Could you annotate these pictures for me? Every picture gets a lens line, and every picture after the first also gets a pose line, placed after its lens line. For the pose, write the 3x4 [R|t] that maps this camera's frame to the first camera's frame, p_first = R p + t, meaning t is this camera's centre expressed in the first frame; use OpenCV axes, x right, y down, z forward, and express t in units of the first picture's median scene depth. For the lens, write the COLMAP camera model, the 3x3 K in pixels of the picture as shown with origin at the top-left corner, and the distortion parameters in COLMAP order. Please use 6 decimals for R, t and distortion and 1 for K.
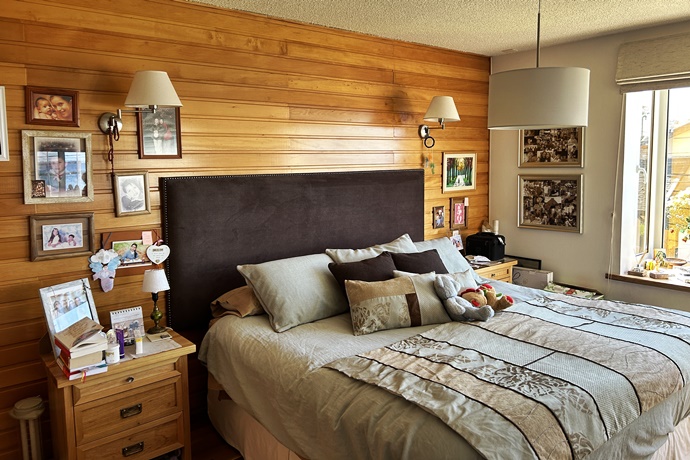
lens RADIAL K [[518.9, 0, 346.8], [0, 518.9, 206.9], [0, 0, 1]] dist [0.074685, -0.101418]
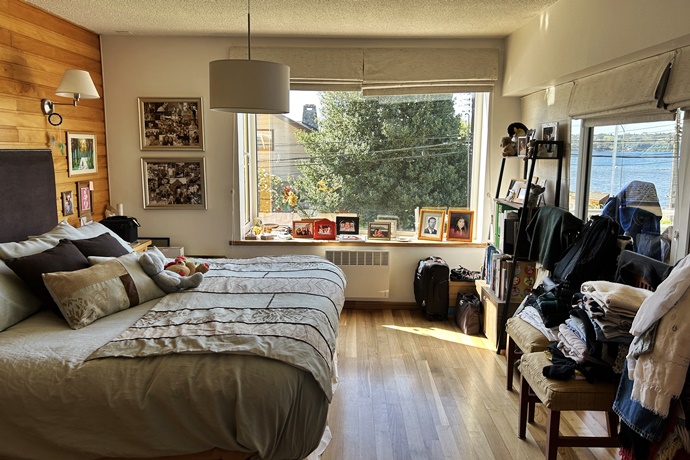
lens RADIAL K [[518.5, 0, 343.4], [0, 518.5, 216.1], [0, 0, 1]] dist [0.080282, -0.095859]
pose [[0.647325, -0.079777, 0.758028, -0.231048], [0.053490, 0.996810, 0.059229, 0.014829], [-0.760335, 0.002206, 0.649527, 0.039054]]
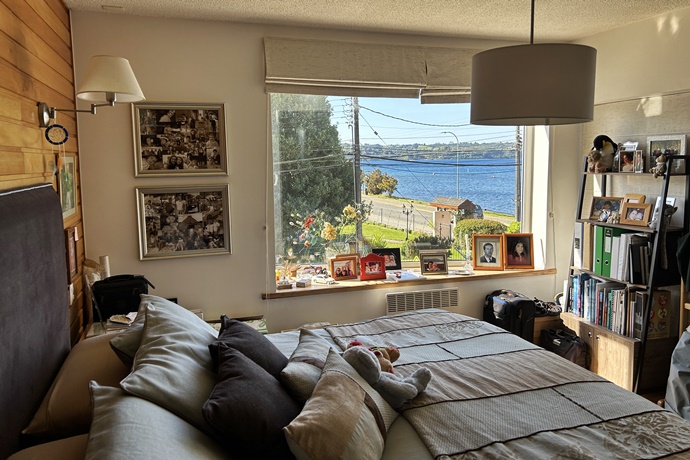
lens RADIAL K [[531.0, 0, 347.5], [0, 531.0, 207.0], [0, 0, 1]] dist [0.085589, -0.104158]
pose [[0.371910, -0.073716, 0.925337, -0.280244], [0.091451, 0.994902, 0.042503, -0.045735], [-0.923753, 0.068815, 0.376755, 0.526654]]
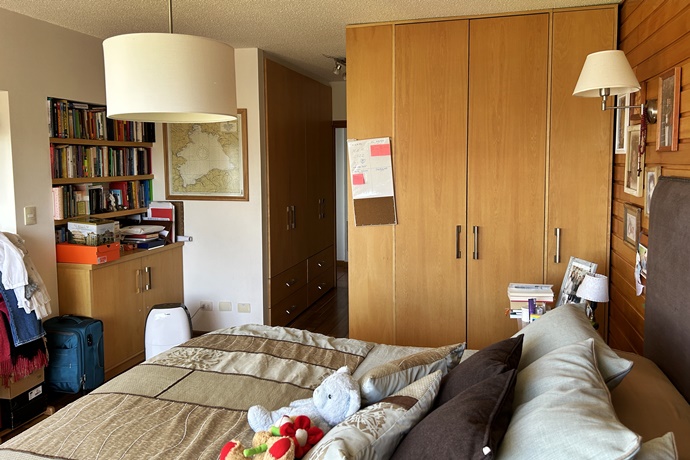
lens RADIAL K [[531.0, 0, 347.5], [0, 531.0, 207.0], [0, 0, 1]] dist [0.085589, -0.104158]
pose [[-0.815244, 0.066655, -0.575268, 0.337445], [-0.039315, 0.984692, 0.169810, -0.091790], [0.577781, 0.161053, -0.800144, 0.984715]]
